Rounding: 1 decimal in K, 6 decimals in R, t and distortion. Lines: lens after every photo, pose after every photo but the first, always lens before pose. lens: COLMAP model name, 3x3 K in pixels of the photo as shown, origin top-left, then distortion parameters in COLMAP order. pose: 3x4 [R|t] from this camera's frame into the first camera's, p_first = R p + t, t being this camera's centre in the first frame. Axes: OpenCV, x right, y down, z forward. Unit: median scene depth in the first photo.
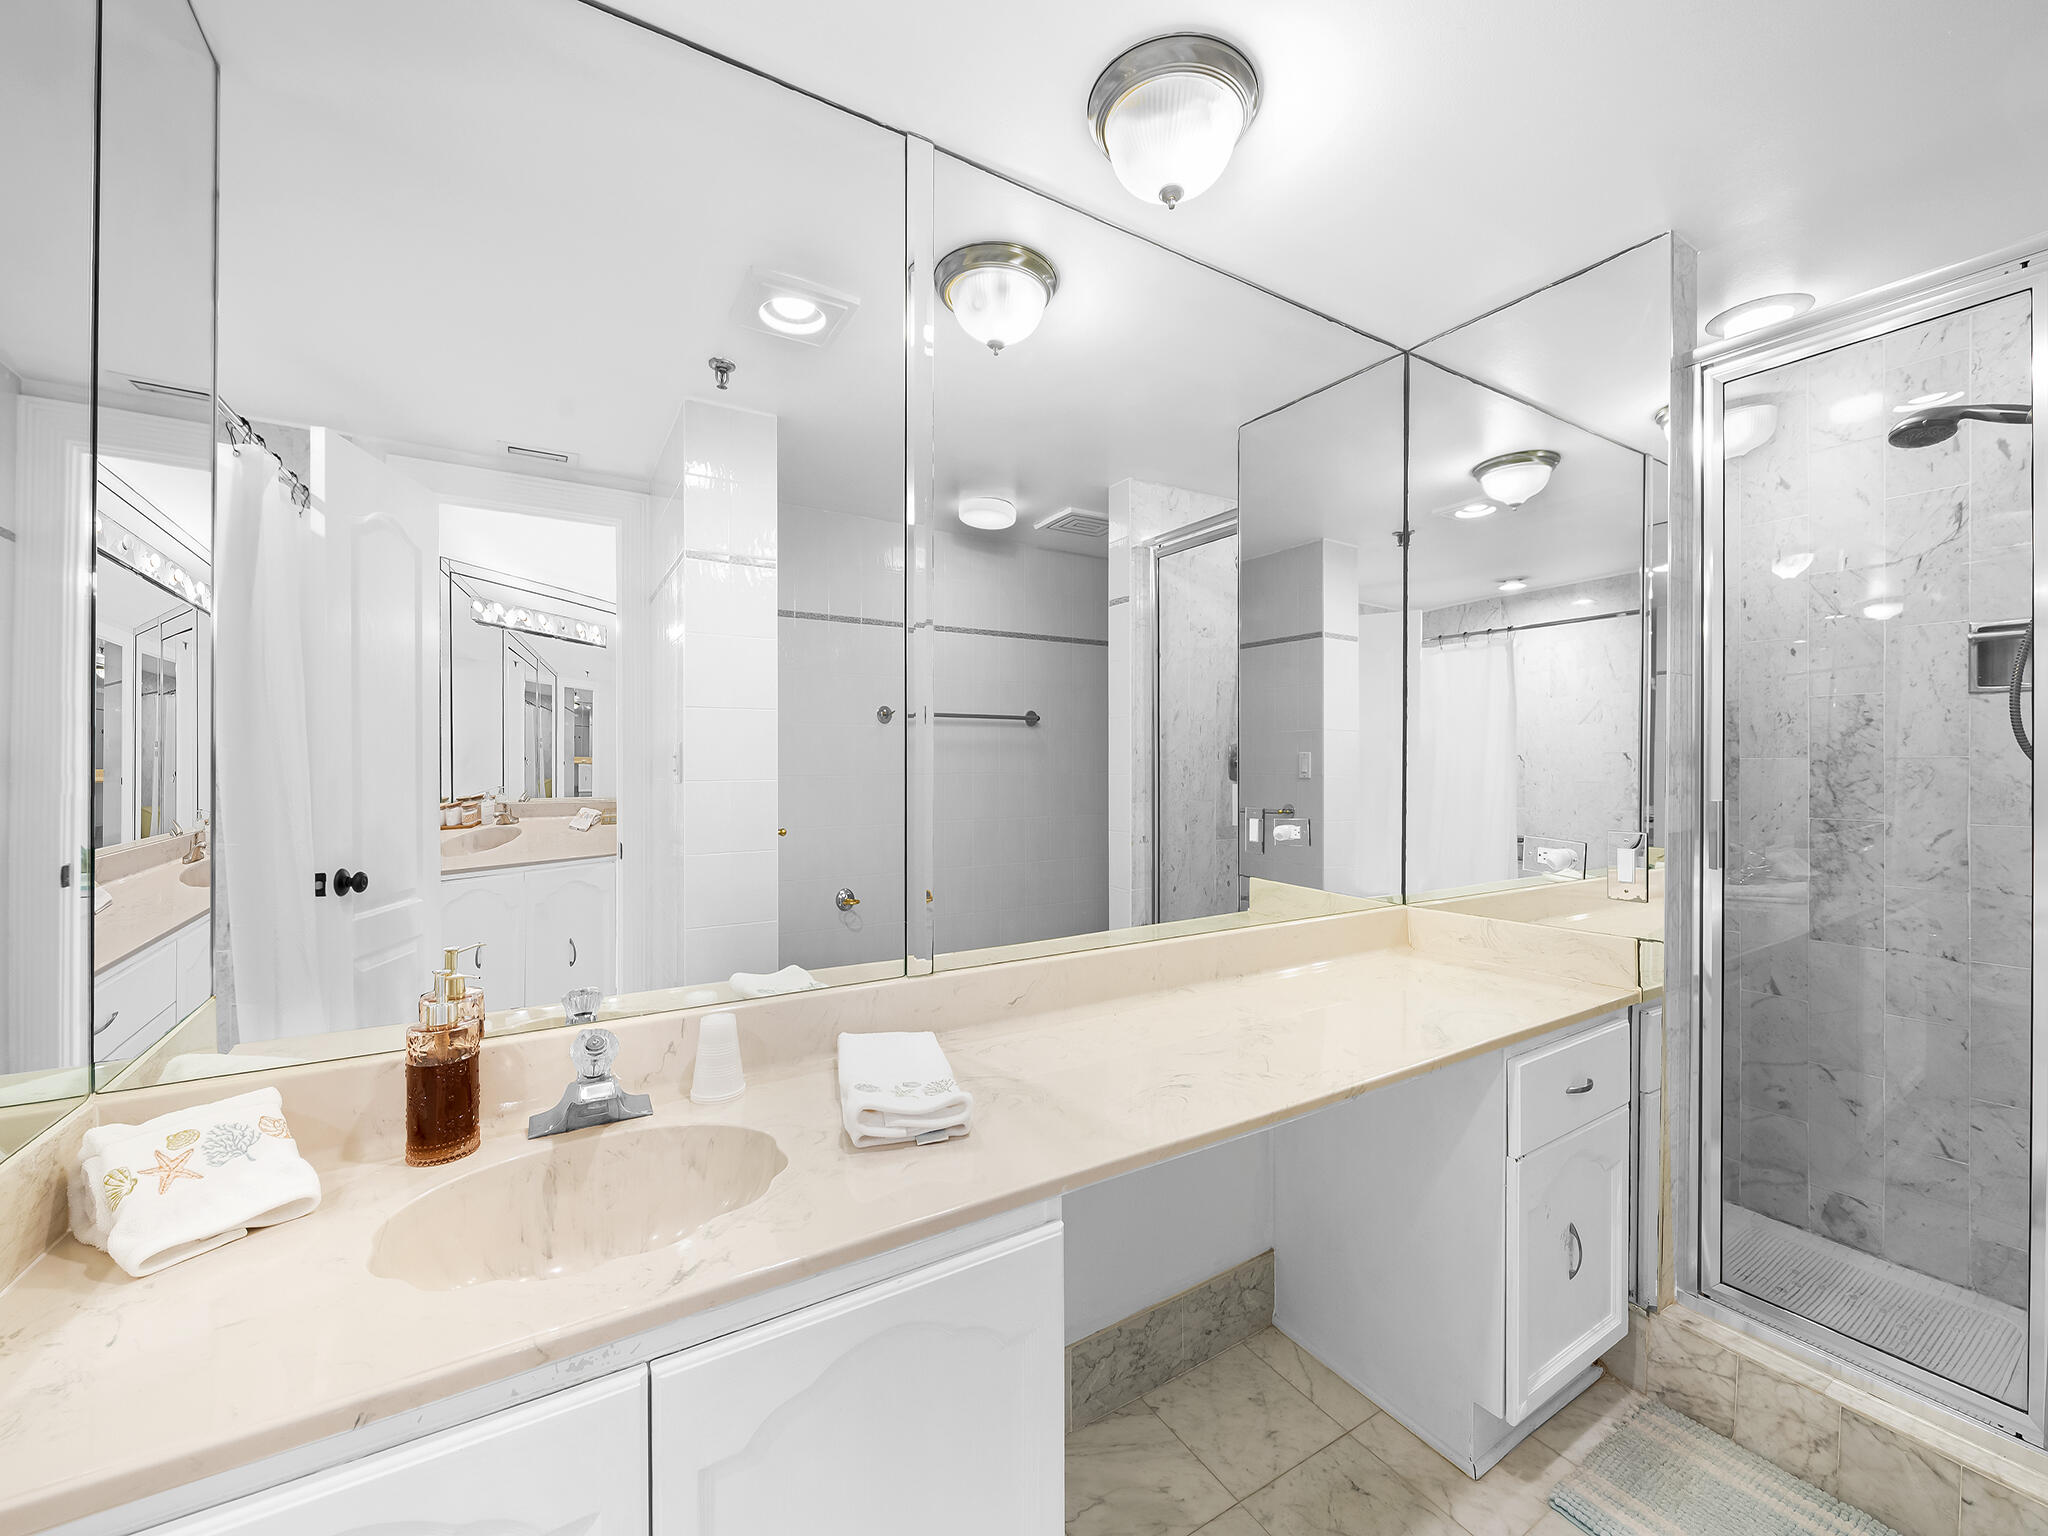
lens RADIAL K [[788.4, 0, 1024.0], [0, 788.4, 768.0], [0, 0, 1]] dist [0.012201, -0.008286]
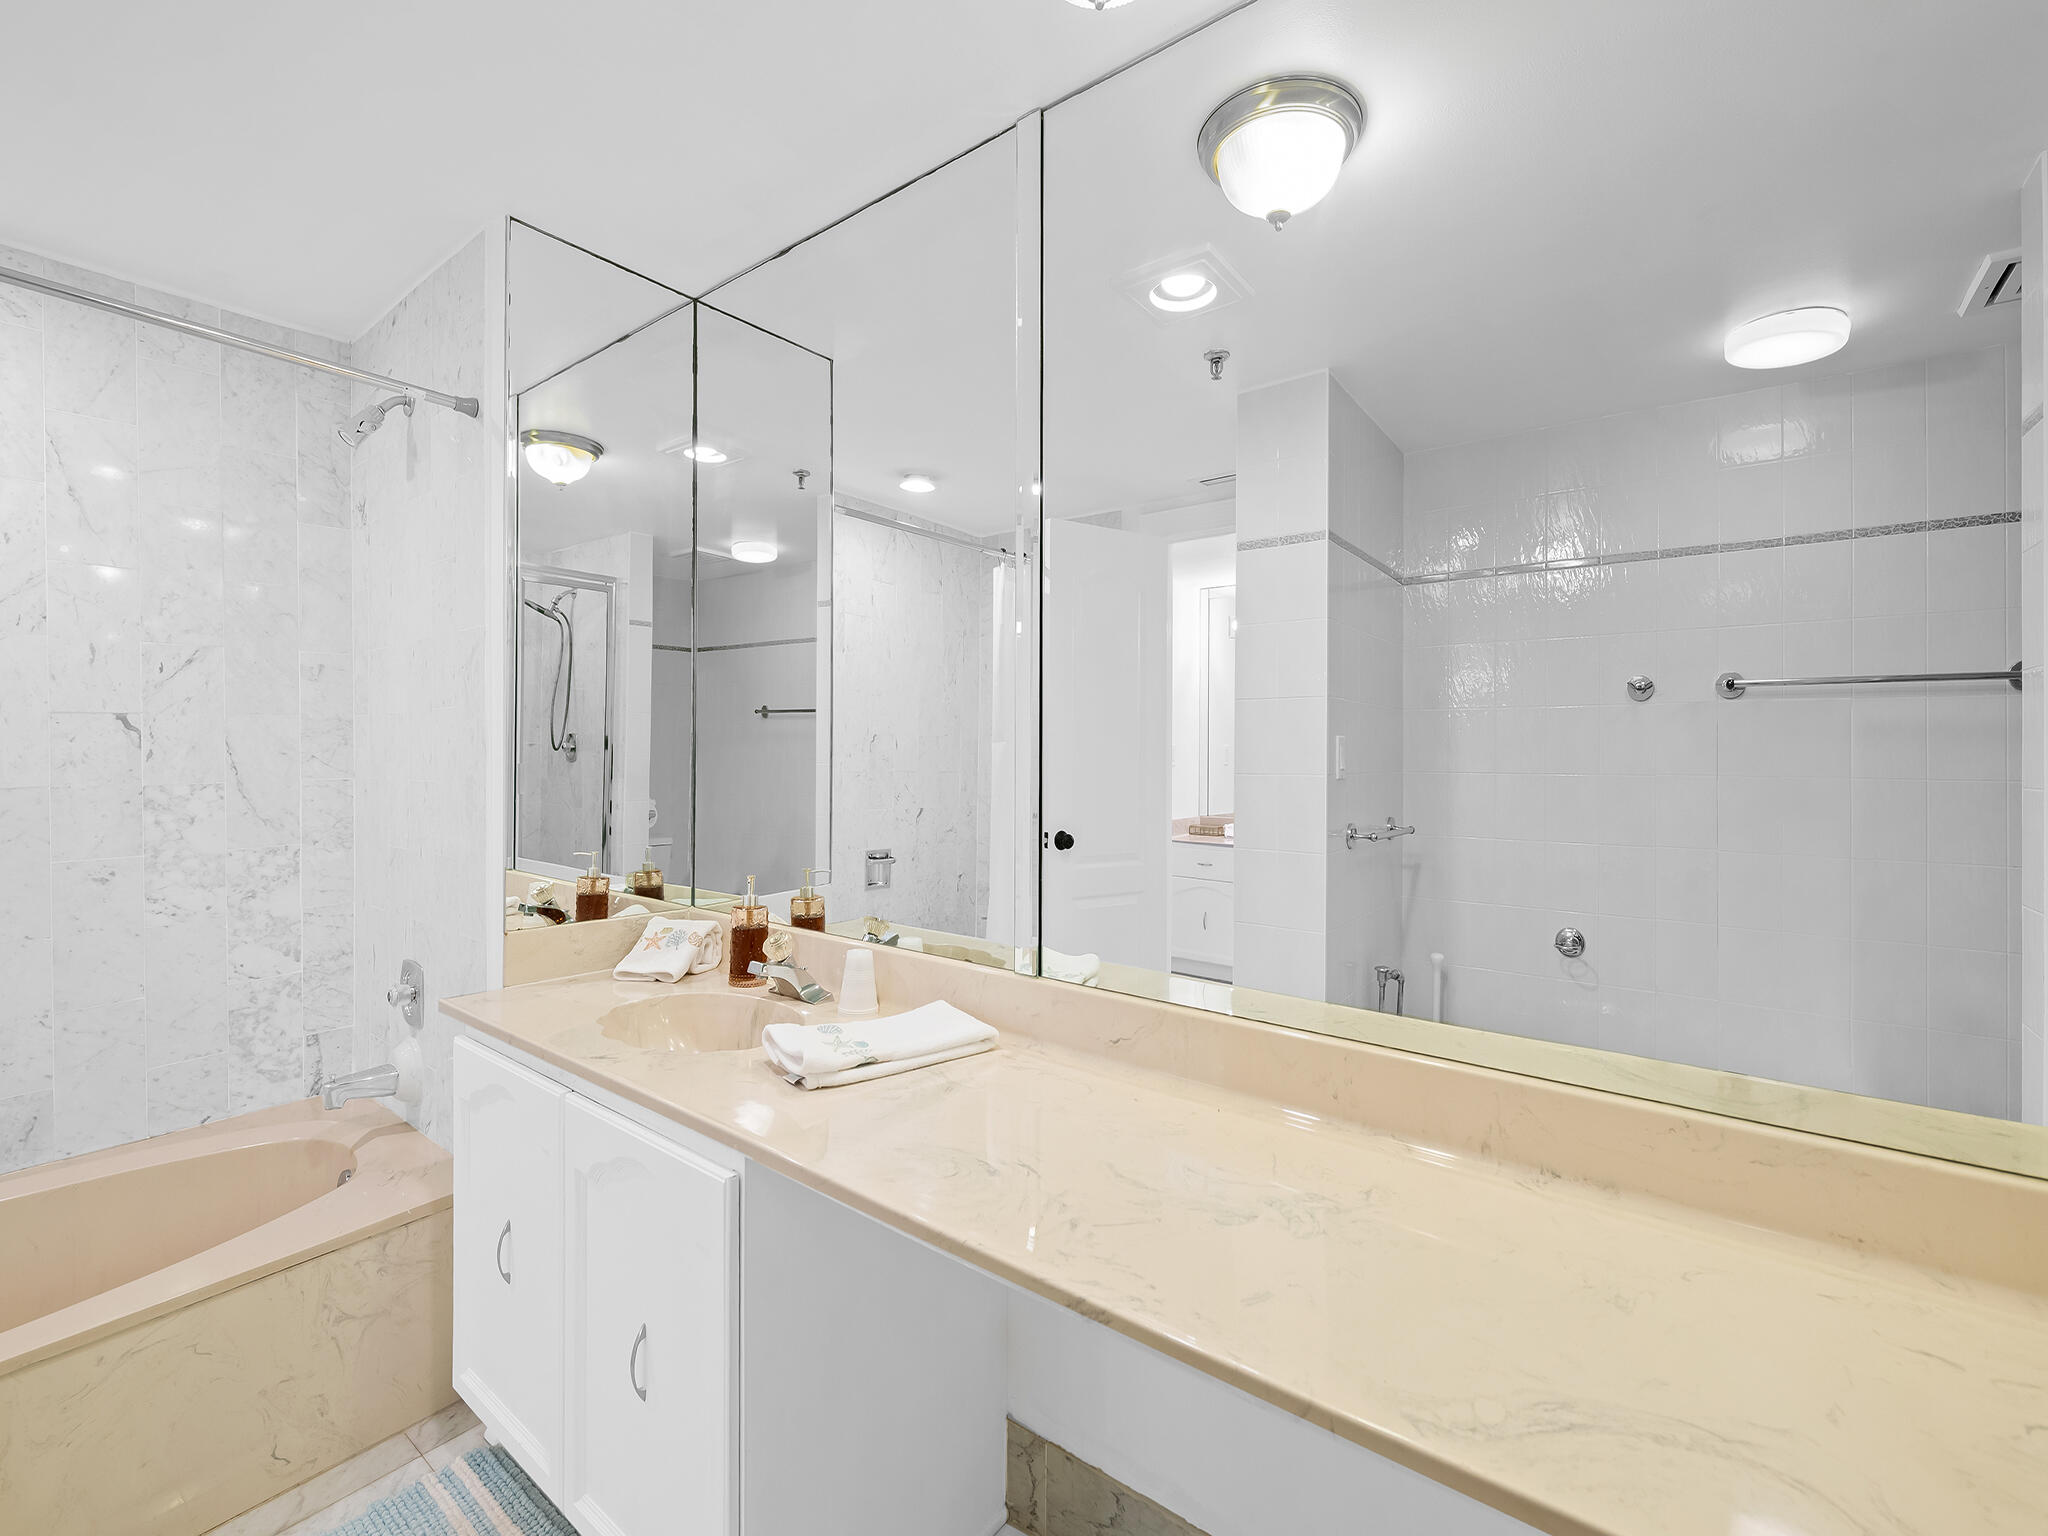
lens RADIAL K [[875.8, 0, 1073.4], [0, 875.8, 763.8], [0, 0, 1]] dist [0.000966, -0.000361]
pose [[0.390425, 0.018541, -0.920448, 0.806281], [-0.013426, 0.999806, 0.014445, -0.013886], [0.920537, 0.006719, 0.390598, 0.573070]]
